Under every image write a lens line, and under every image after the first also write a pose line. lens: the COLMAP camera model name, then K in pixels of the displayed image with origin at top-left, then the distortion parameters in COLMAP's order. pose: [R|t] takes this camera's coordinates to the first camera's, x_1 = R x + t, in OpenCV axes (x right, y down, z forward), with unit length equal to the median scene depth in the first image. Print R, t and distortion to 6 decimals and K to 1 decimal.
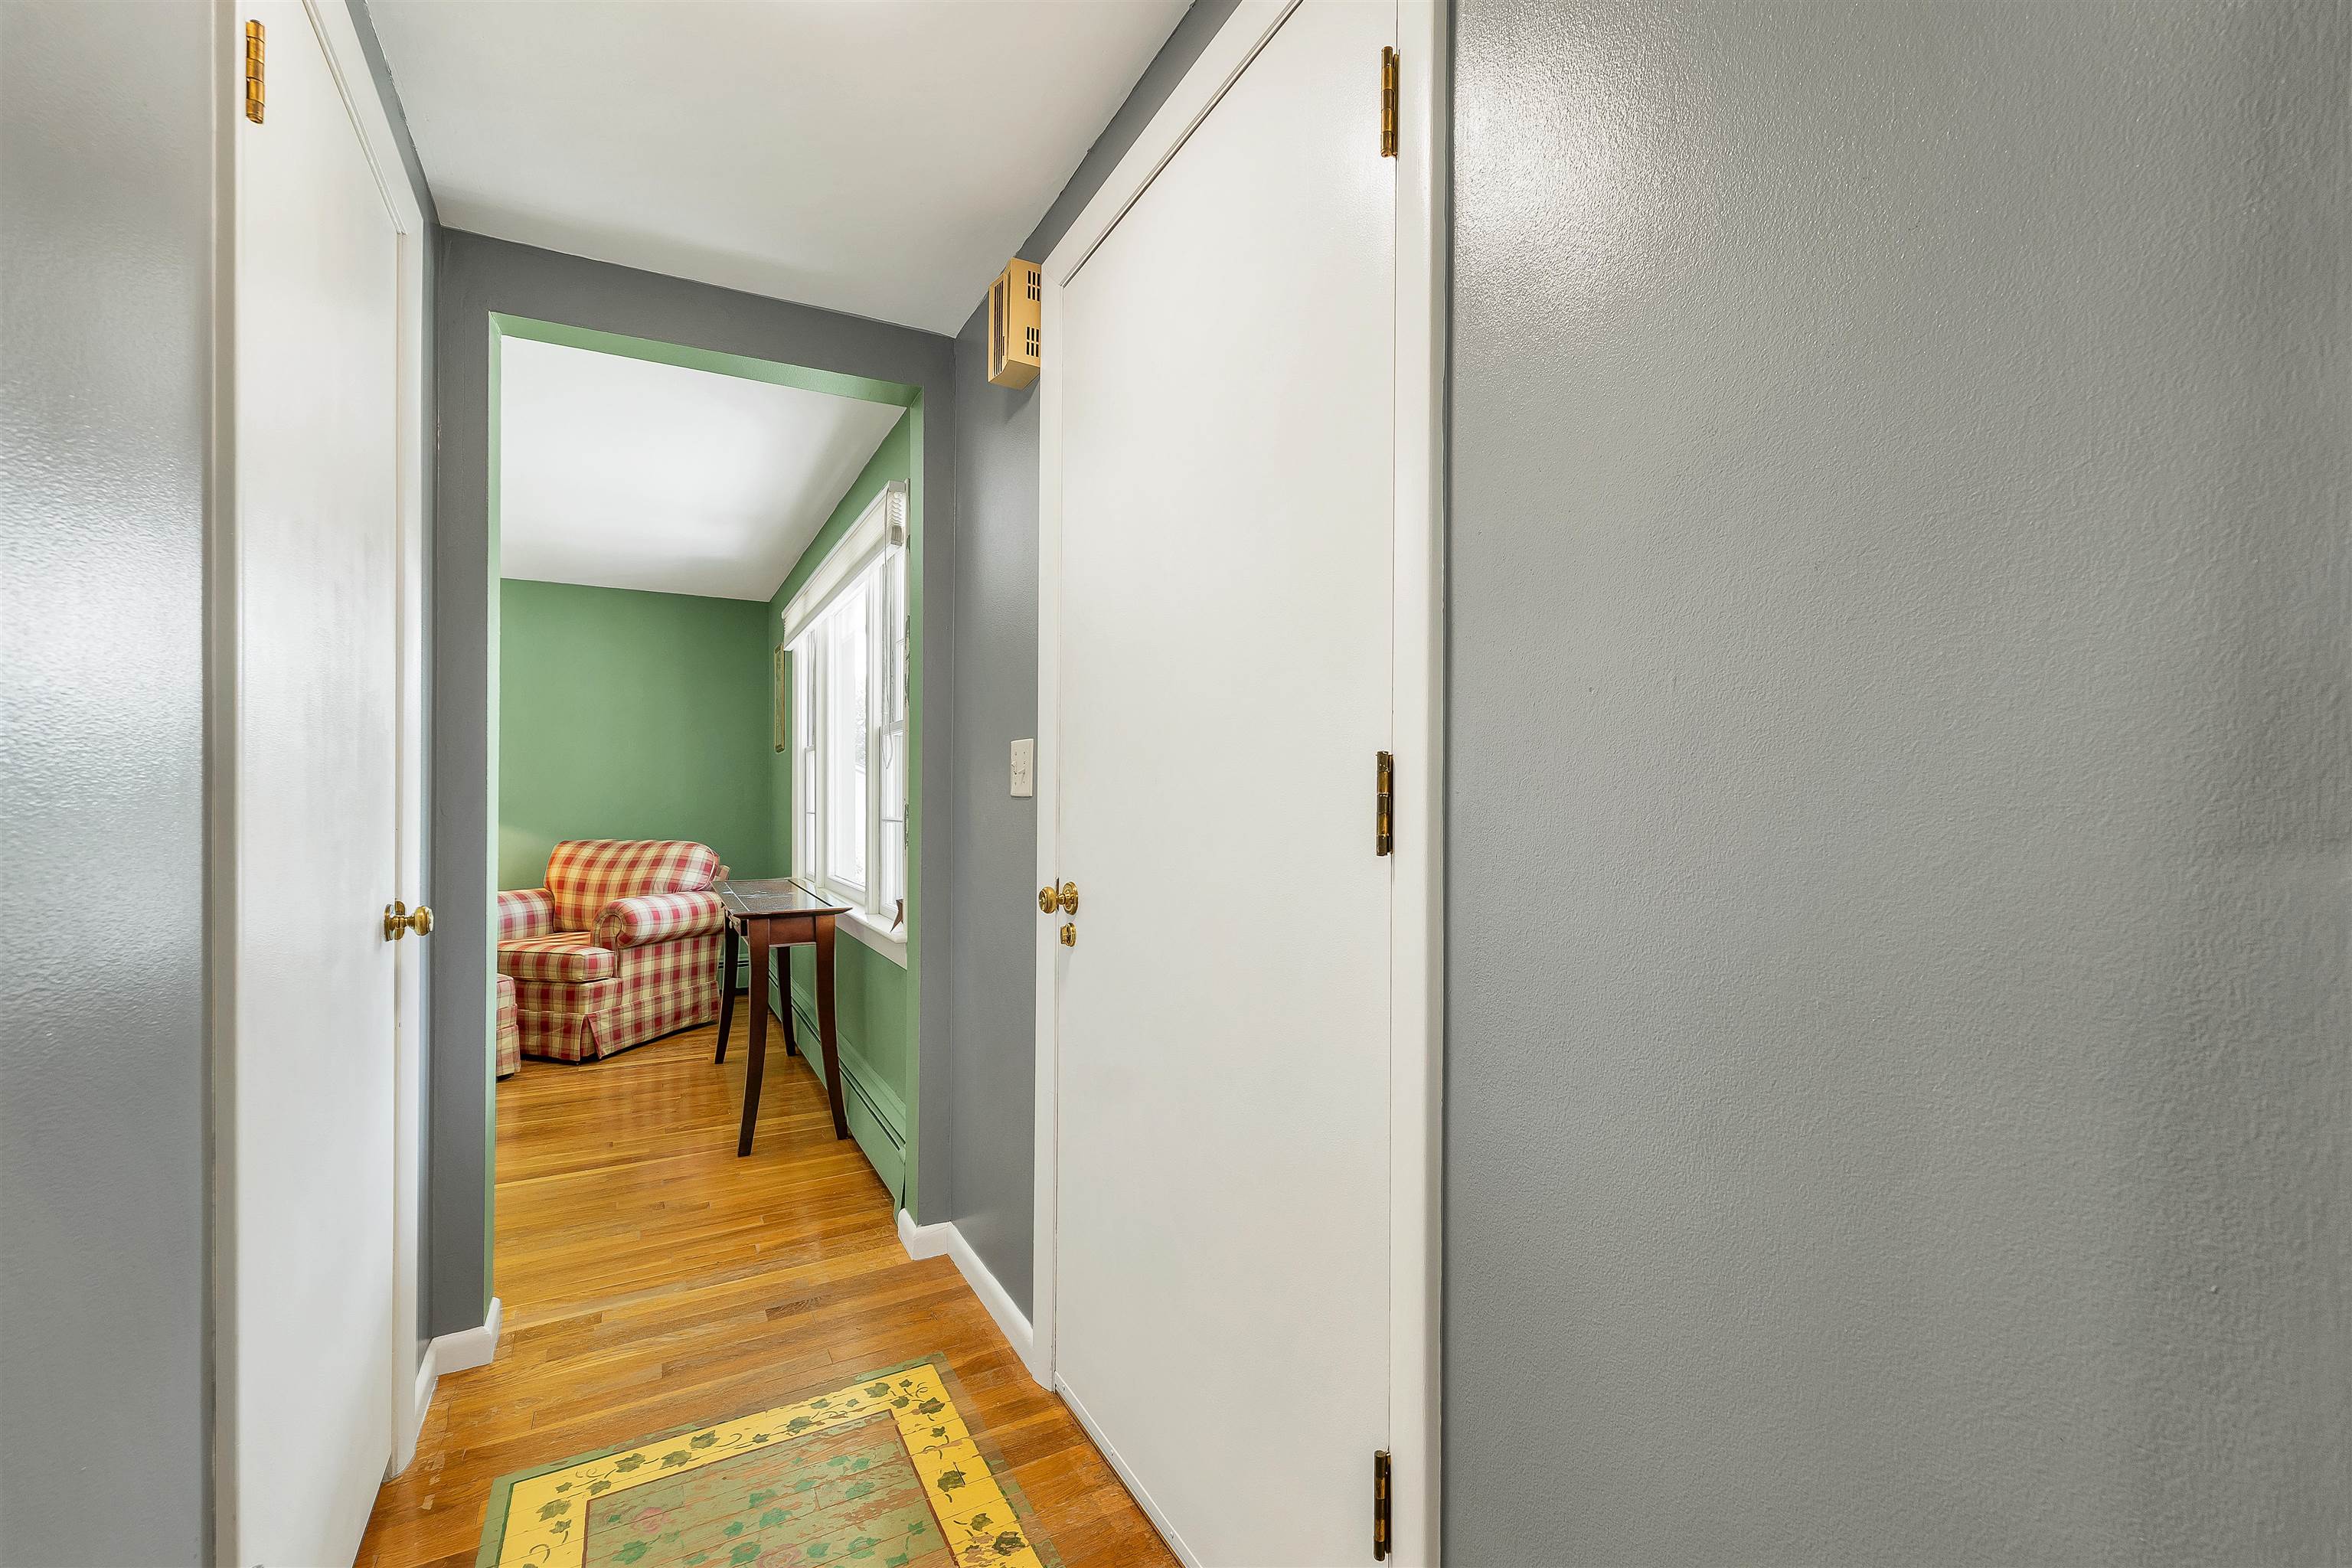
lens RADIAL K [[971.7, 0, 1166.1], [0, 971.7, 795.0], [0, 0, 1]] dist [-0.001227, 0.000421]
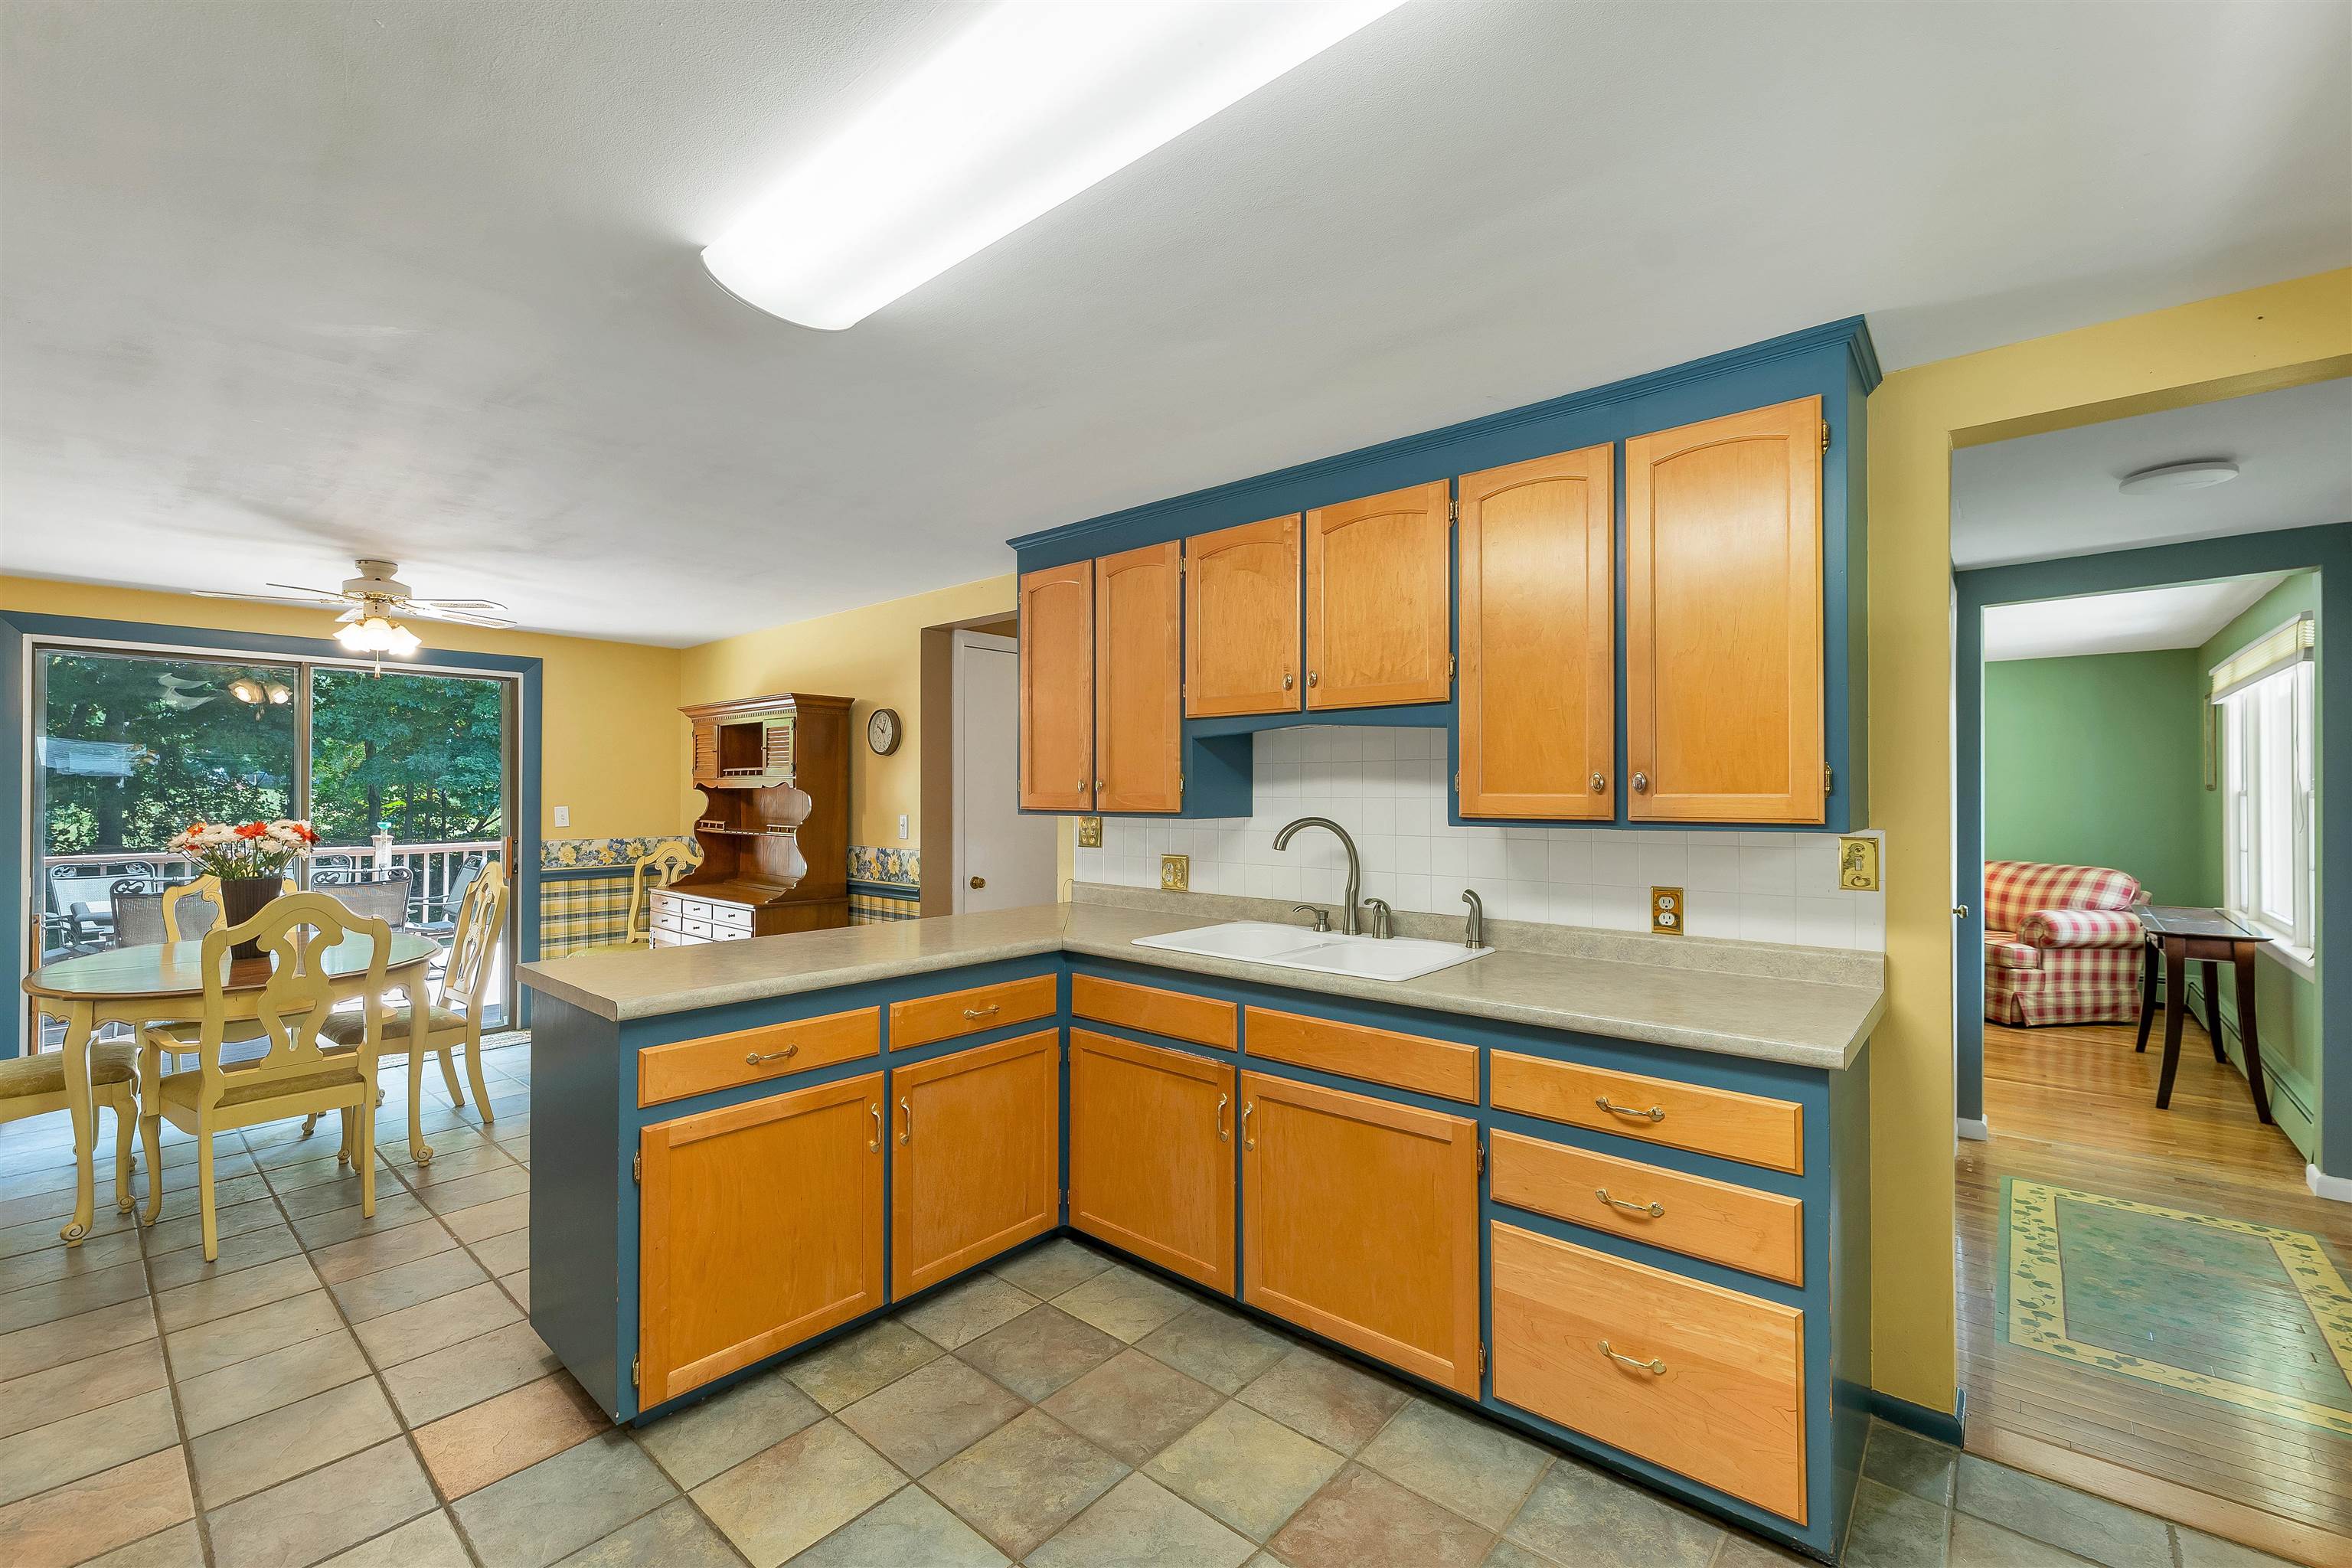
lens RADIAL K [[971.7, 0, 1169.2], [0, 971.7, 788.9], [0, 0, 1]] dist [-0.001227, 0.000421]
pose [[0.343449, -0.005162, -0.939157, 0.263034], [0.003285, 0.999985, -0.004296, -0.054631], [0.939166, -0.001609, 0.343461, -0.552416]]
